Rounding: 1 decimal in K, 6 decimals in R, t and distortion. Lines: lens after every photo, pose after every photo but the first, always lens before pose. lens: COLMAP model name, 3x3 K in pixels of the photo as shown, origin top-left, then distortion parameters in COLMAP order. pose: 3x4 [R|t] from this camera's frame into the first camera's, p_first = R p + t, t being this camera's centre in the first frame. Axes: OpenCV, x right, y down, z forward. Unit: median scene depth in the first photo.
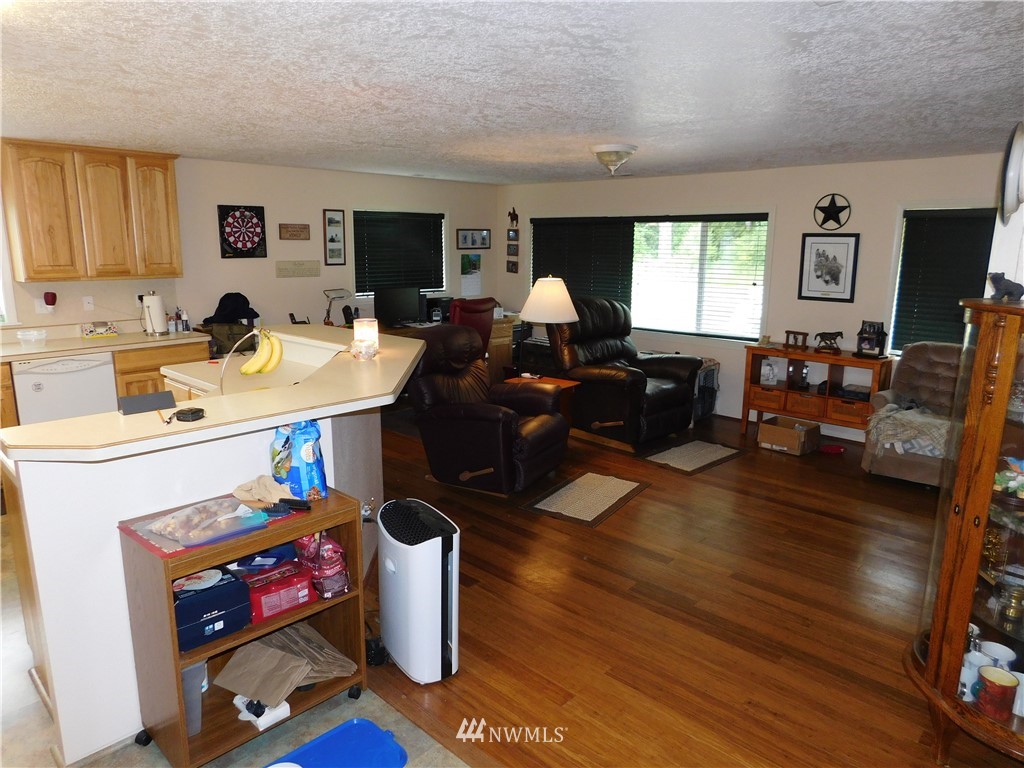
lens RADIAL K [[686.4, 0, 512.0], [0, 686.4, 384.0], [0, 0, 1]] dist [-0.012081, -0.001240]
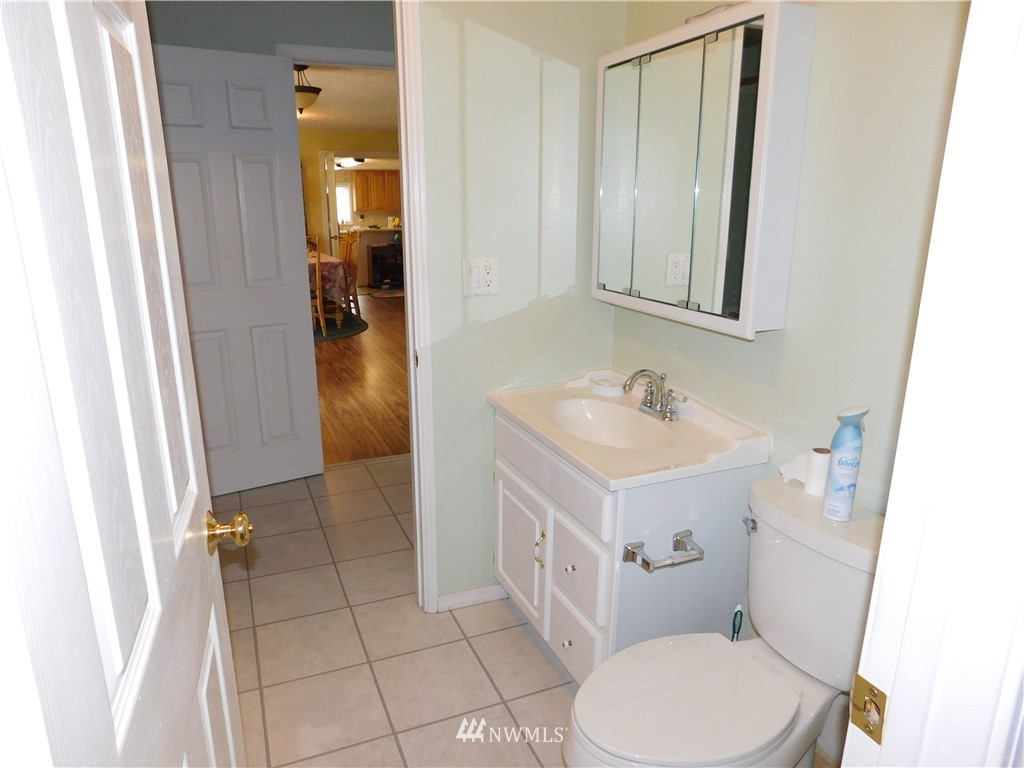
lens RADIAL K [[686.4, 0, 512.0], [0, 686.4, 384.0], [0, 0, 1]] dist [-0.012081, -0.001240]
pose [[0.922919, 0.092424, -0.373737, 1.338802], [-0.070274, 0.994890, 0.072498, 0.398187], [0.378527, -0.040646, 0.924697, -1.870331]]
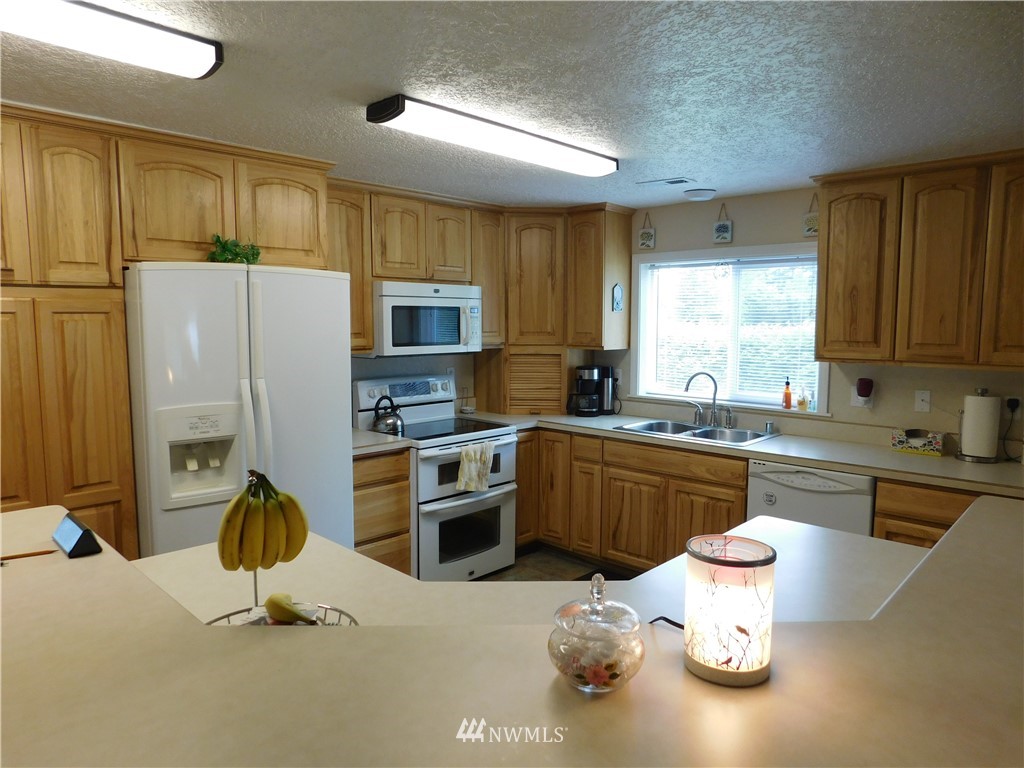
lens RADIAL K [[686.4, 0, 512.0], [0, 686.4, 384.0], [0, 0, 1]] dist [-0.012081, -0.001240]
pose [[0.021499, 0.085885, -0.996073, 0.037959], [-0.209395, 0.974593, 0.079513, -0.113482], [0.977595, 0.206863, 0.038937, 0.637269]]
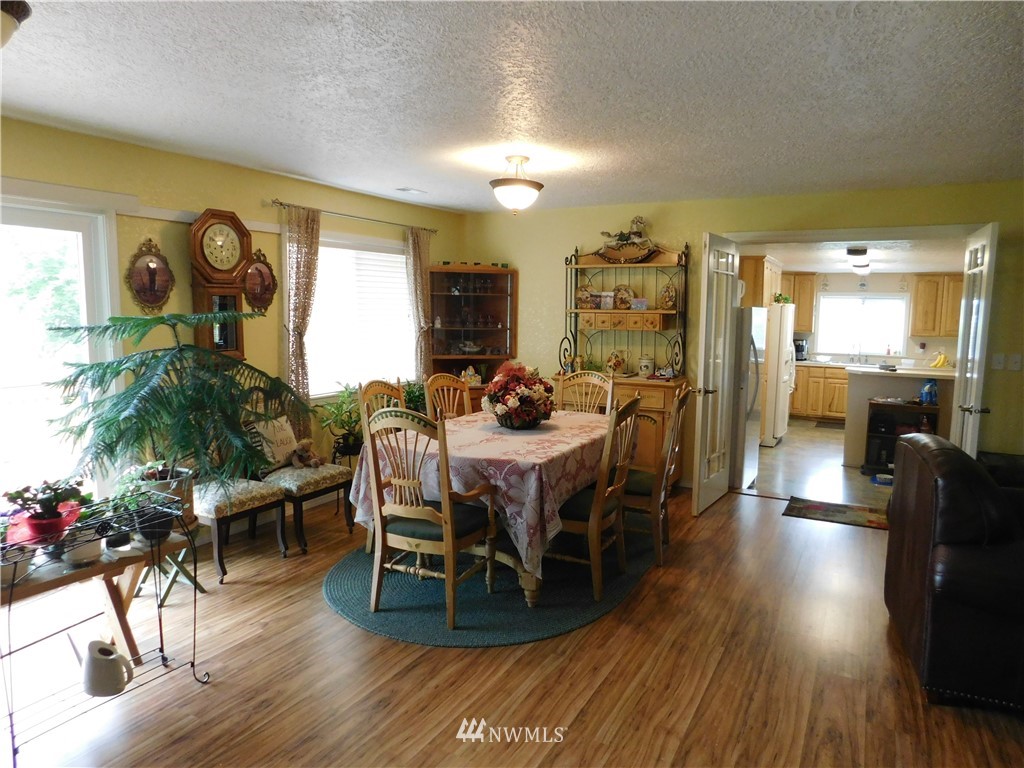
lens RADIAL K [[686.4, 0, 512.0], [0, 686.4, 384.0], [0, 0, 1]] dist [-0.012081, -0.001240]
pose [[0.272924, 0.108964, -0.955845, 0.995260], [-0.209060, 0.976539, 0.051630, 0.142820], [0.939045, 0.185738, 0.289301, -0.752704]]
